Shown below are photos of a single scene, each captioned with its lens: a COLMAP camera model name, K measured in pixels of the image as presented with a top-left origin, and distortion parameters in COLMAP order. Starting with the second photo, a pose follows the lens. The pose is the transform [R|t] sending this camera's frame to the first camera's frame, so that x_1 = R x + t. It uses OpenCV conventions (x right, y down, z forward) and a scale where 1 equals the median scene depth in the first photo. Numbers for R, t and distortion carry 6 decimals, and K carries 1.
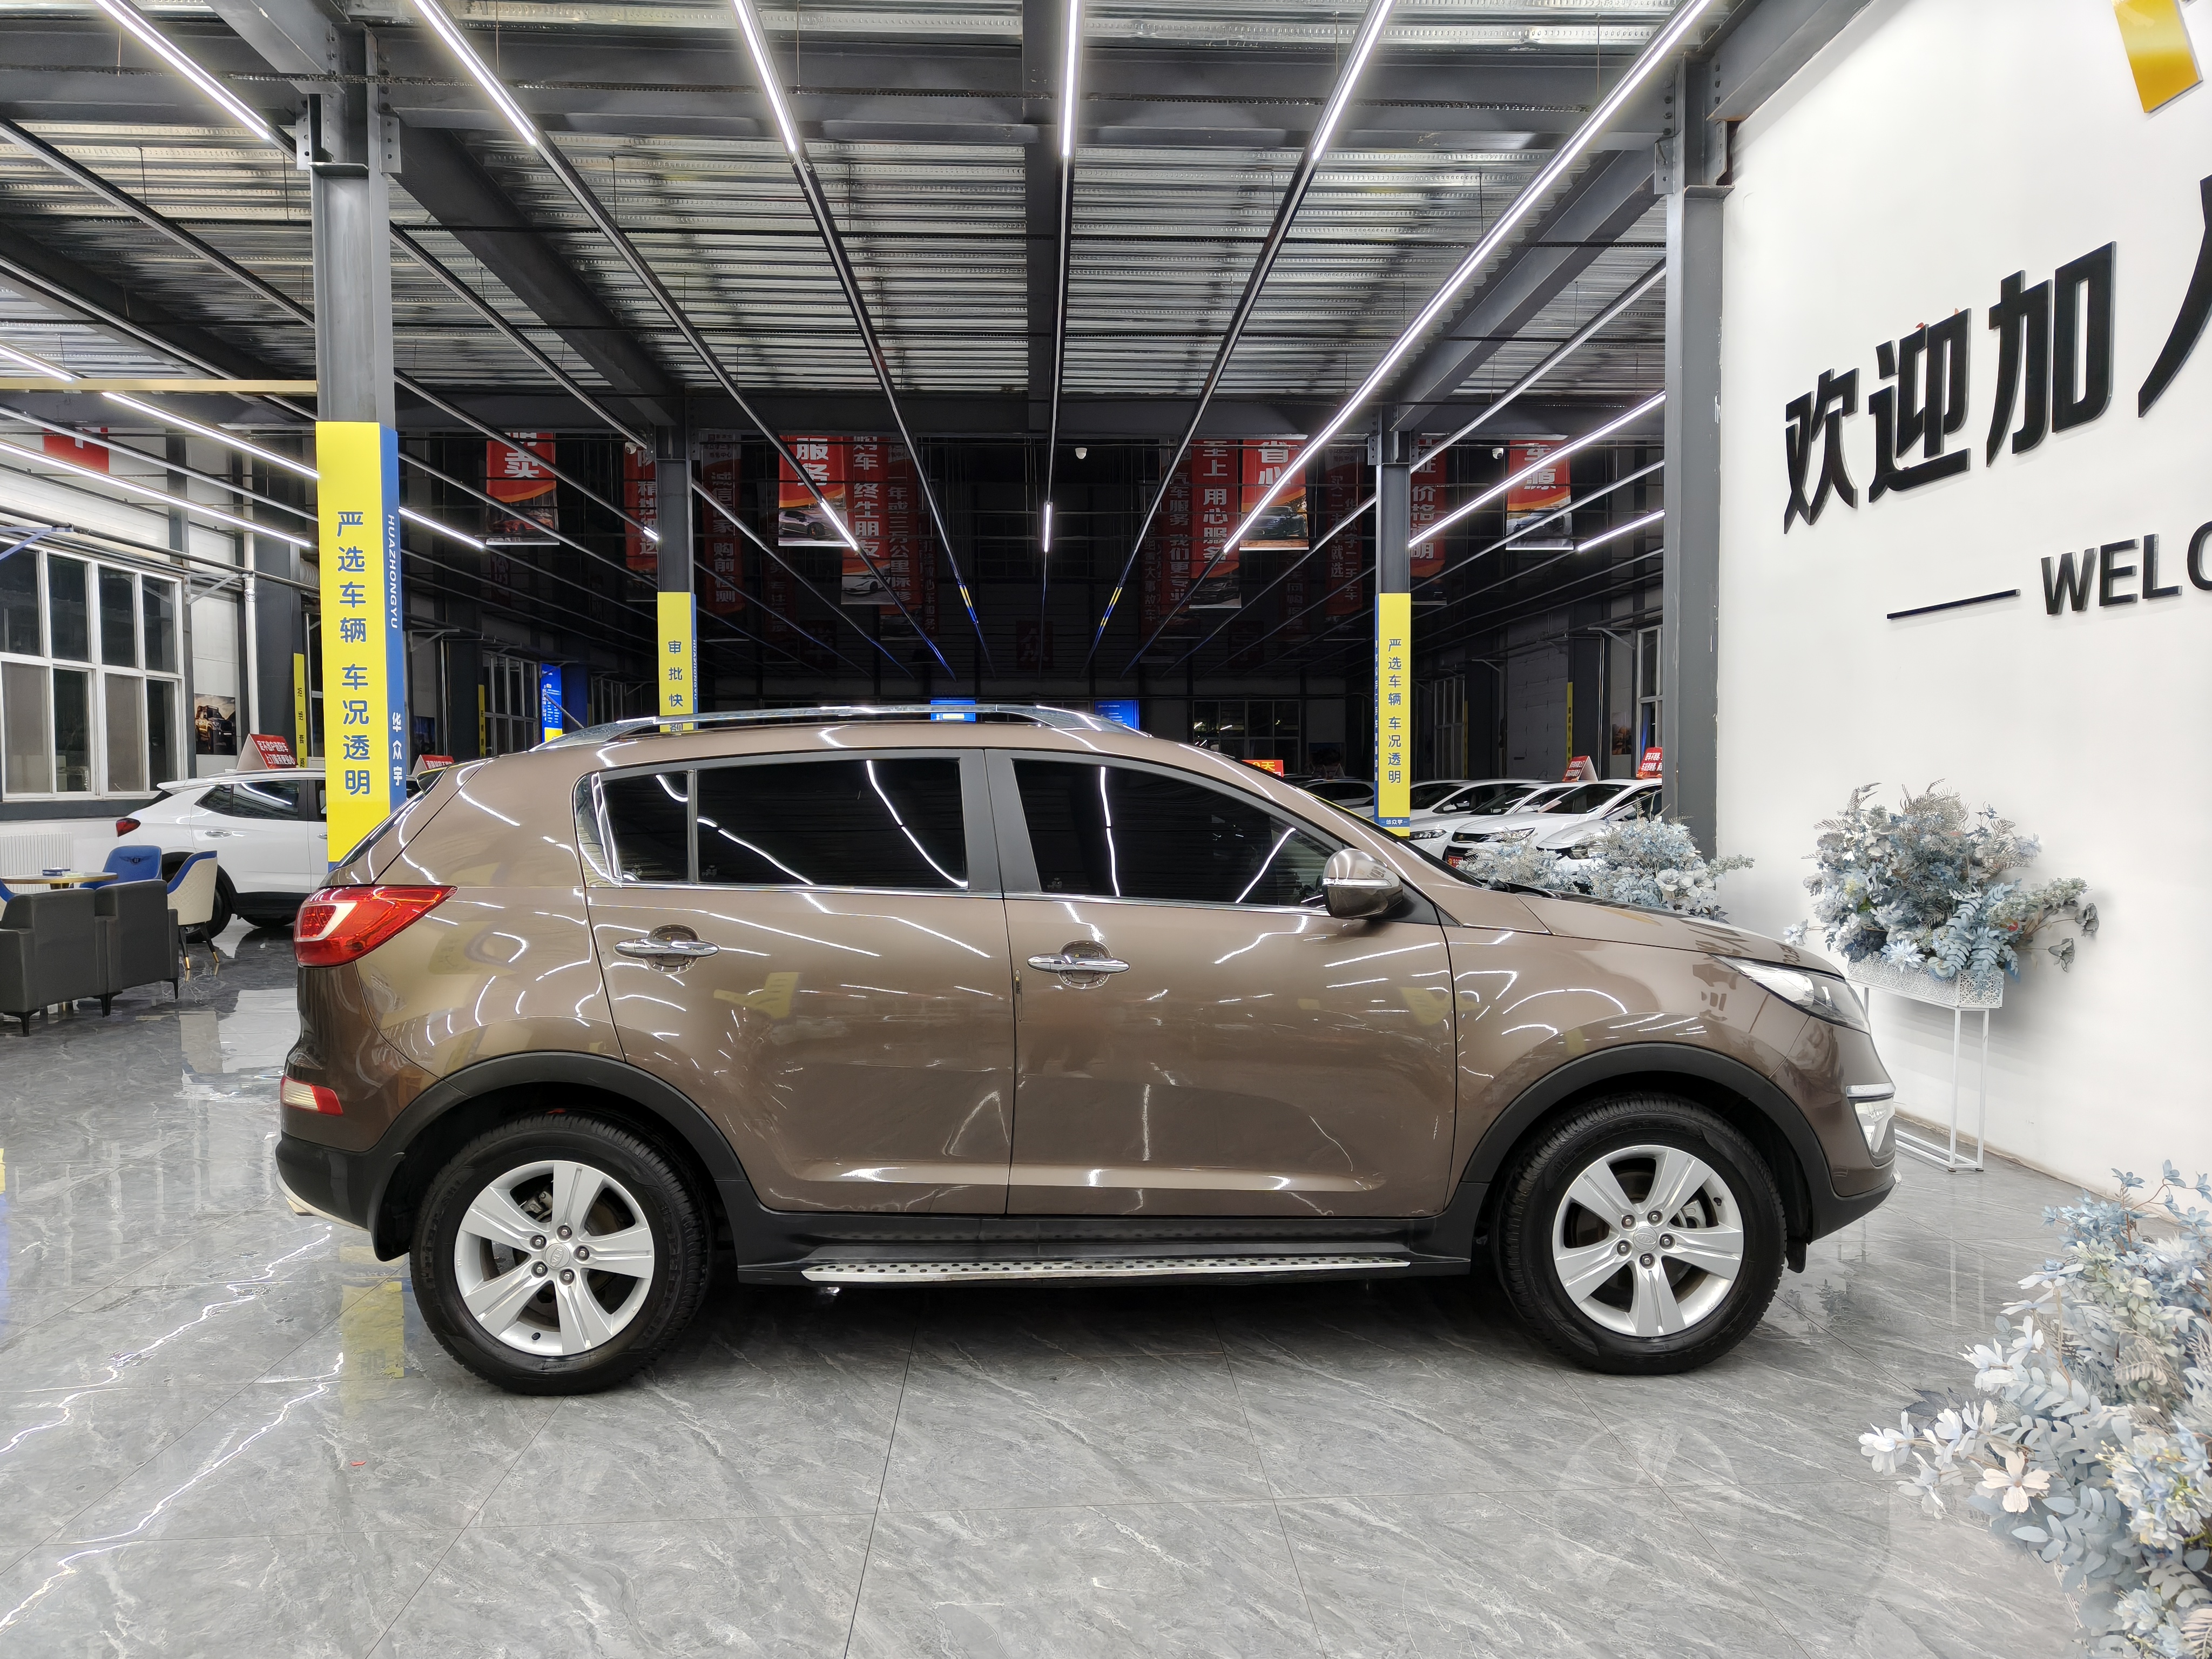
lens RADIAL K [[1524.0, 0, 1117.7], [0, 1524.0, 848.2], [0, 0, 1]] dist [0.003939, -0.001170]
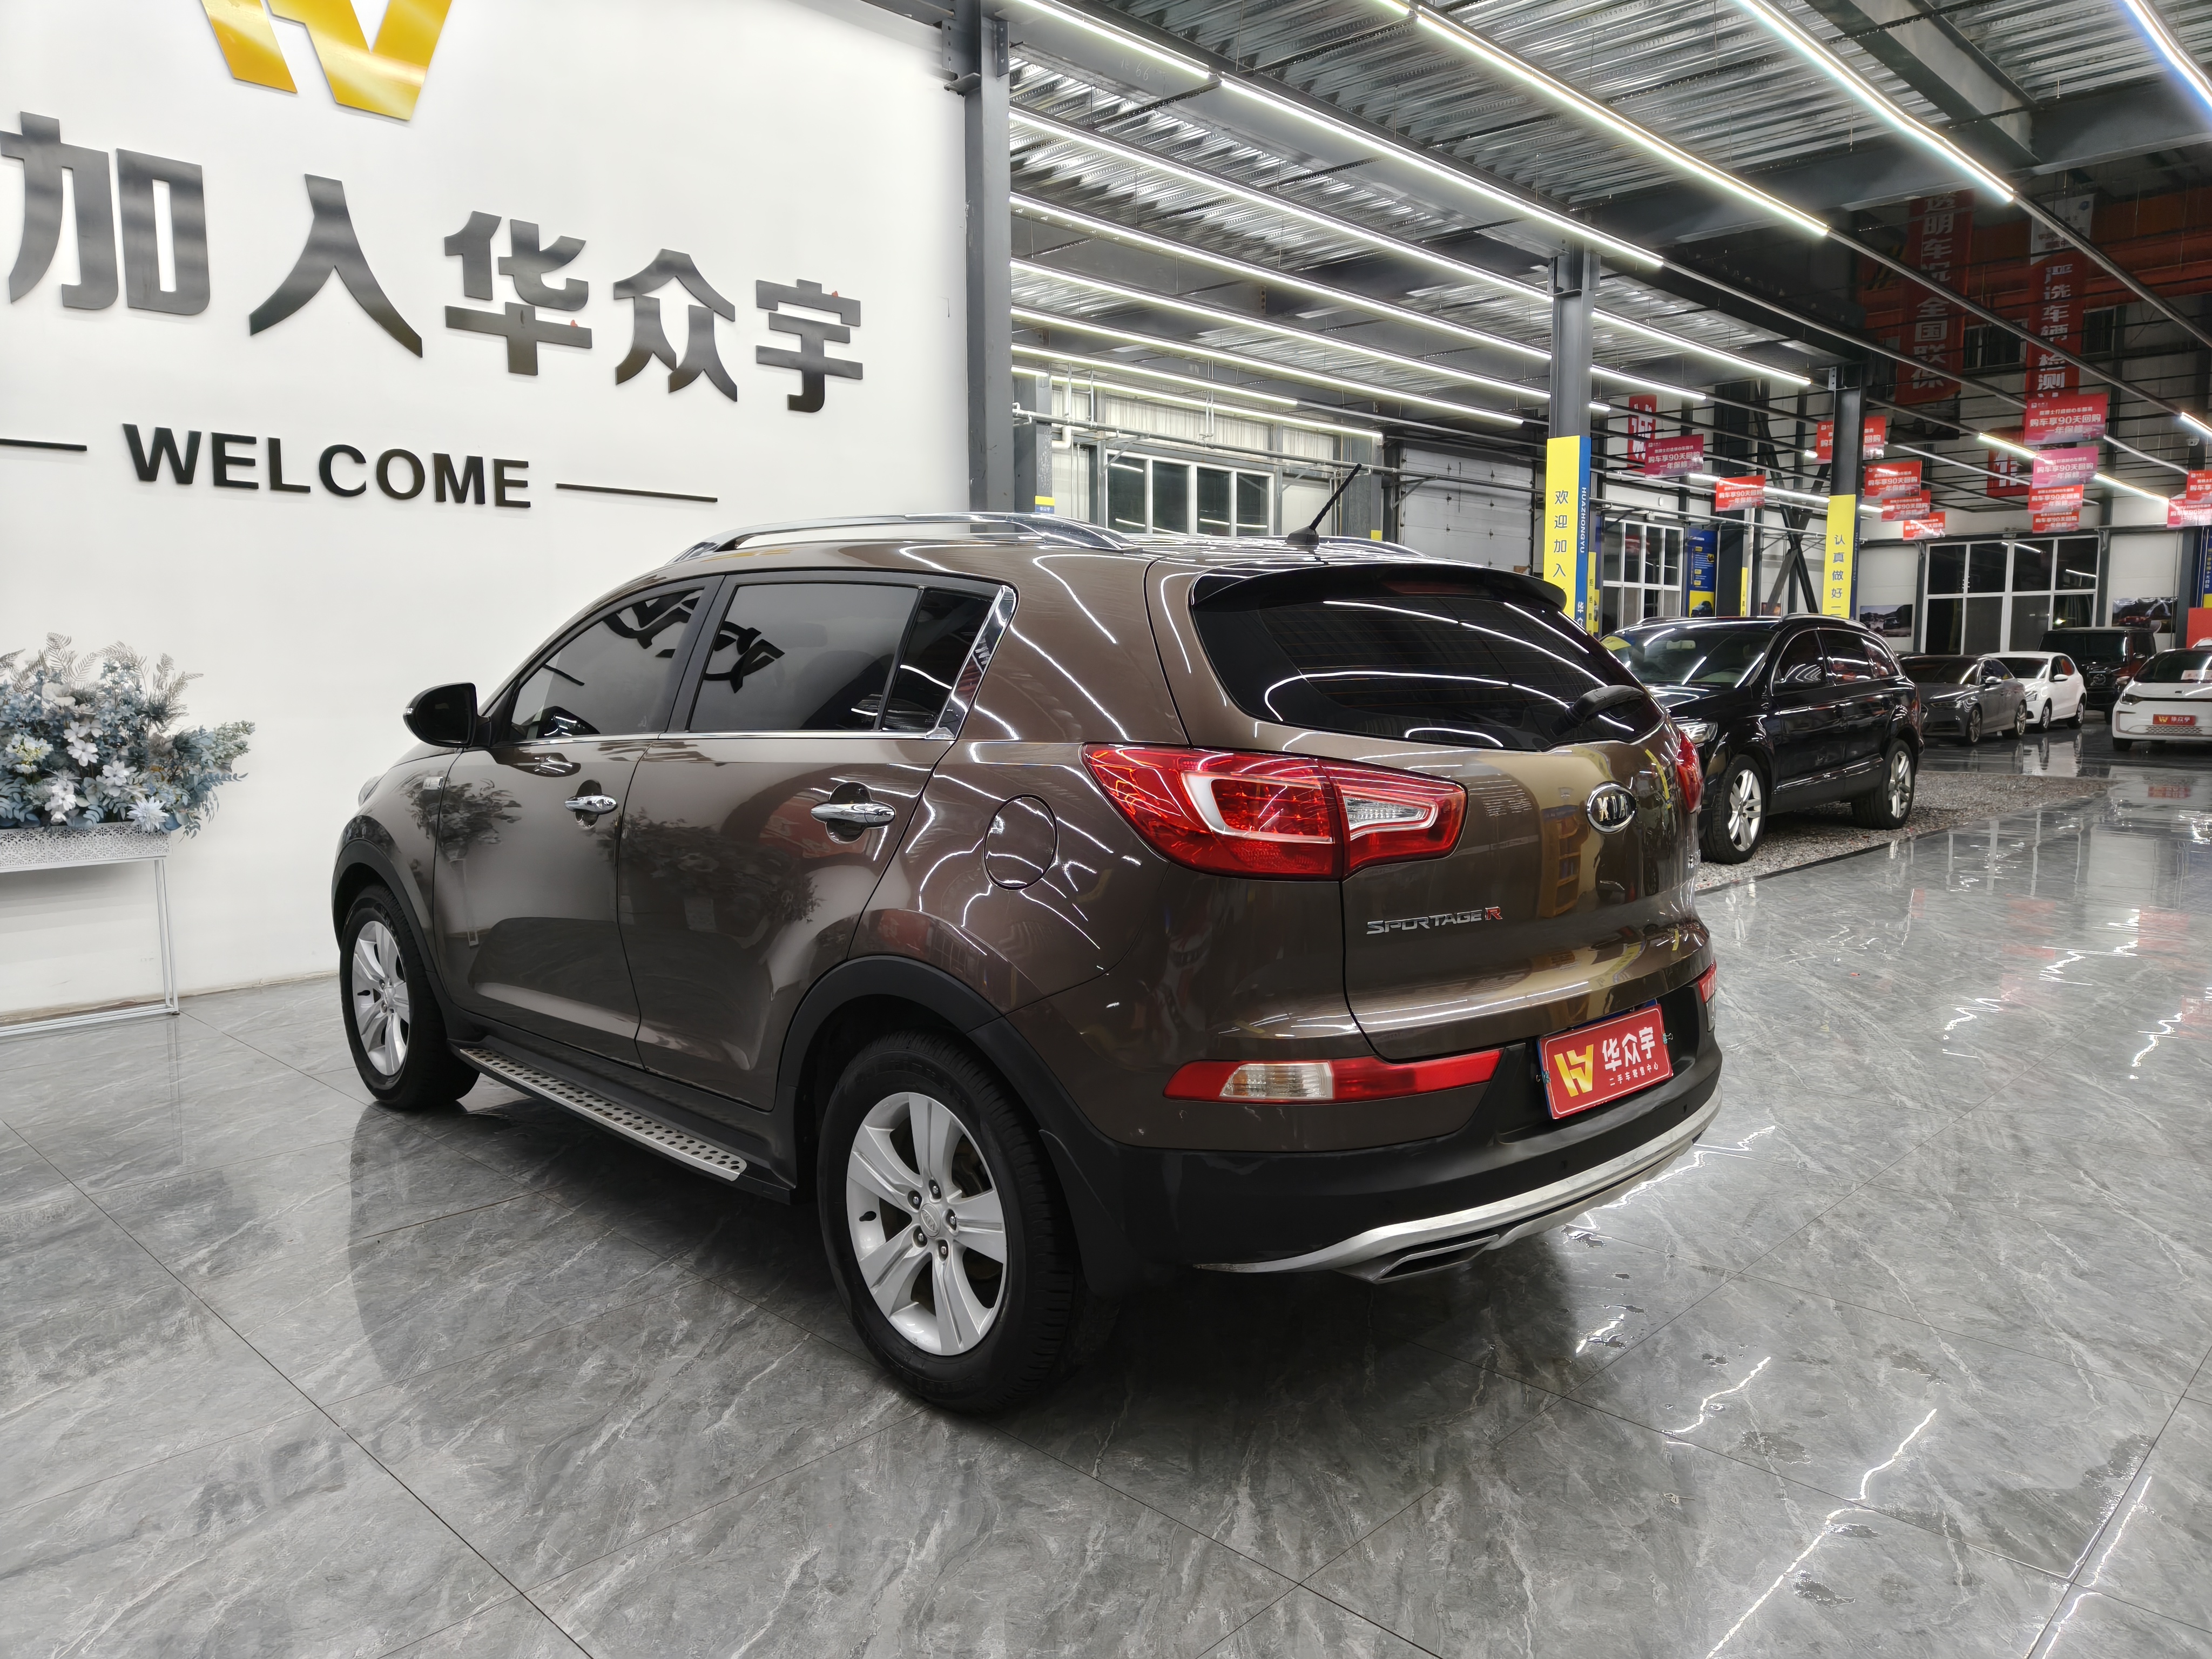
lens RADIAL K [[1536.4, 0, 1087.8], [0, 1536.4, 812.4], [0, 0, 1]] dist [0.020251, -0.007151]
pose [[-0.668231, -0.067564, 0.740879, -0.669523], [0.038761, 0.991353, 0.125367, -0.033301], [-0.742943, 0.112492, -0.659834, 1.282975]]
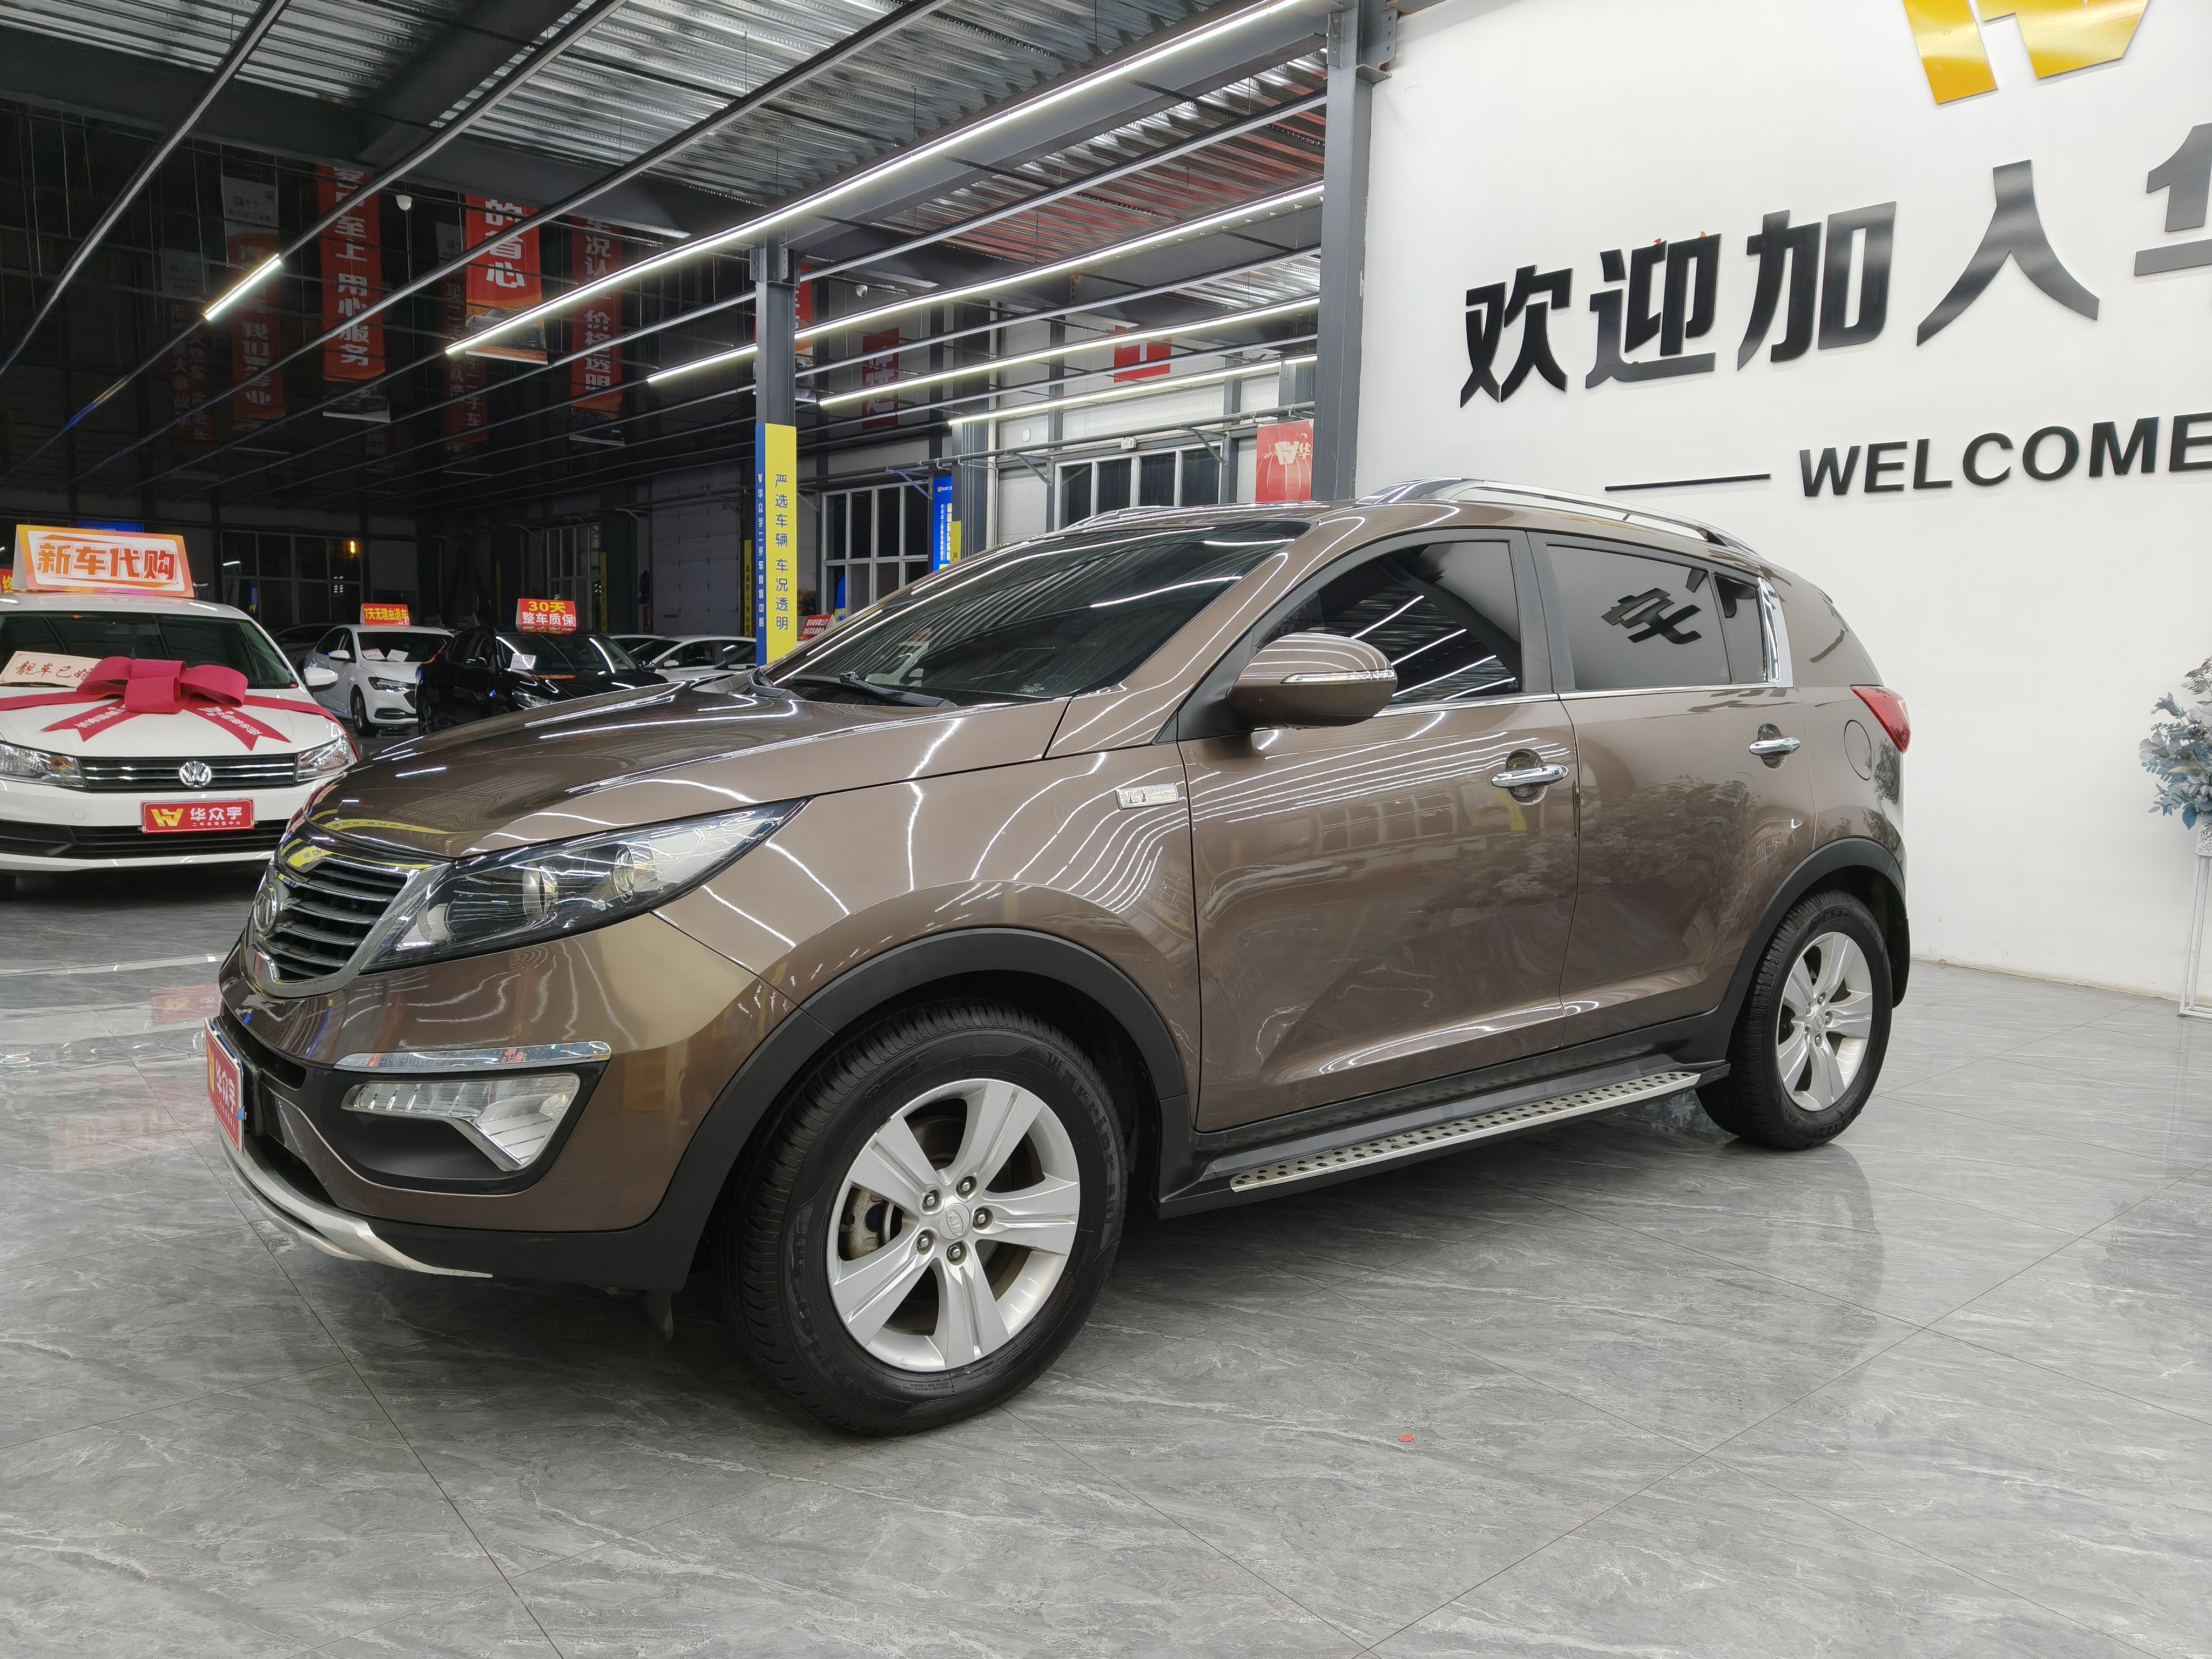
lens RADIAL K [[1537.1, 0, 1092.0], [0, 1537.1, 832.0], [0, 0, 1]] dist [0.018270, -0.005729]
pose [[0.811850, -0.040000, 0.582495, -0.638037], [-0.003837, 0.997263, 0.073830, 0.032167], [-0.583854, -0.062174, 0.809475, 0.304273]]
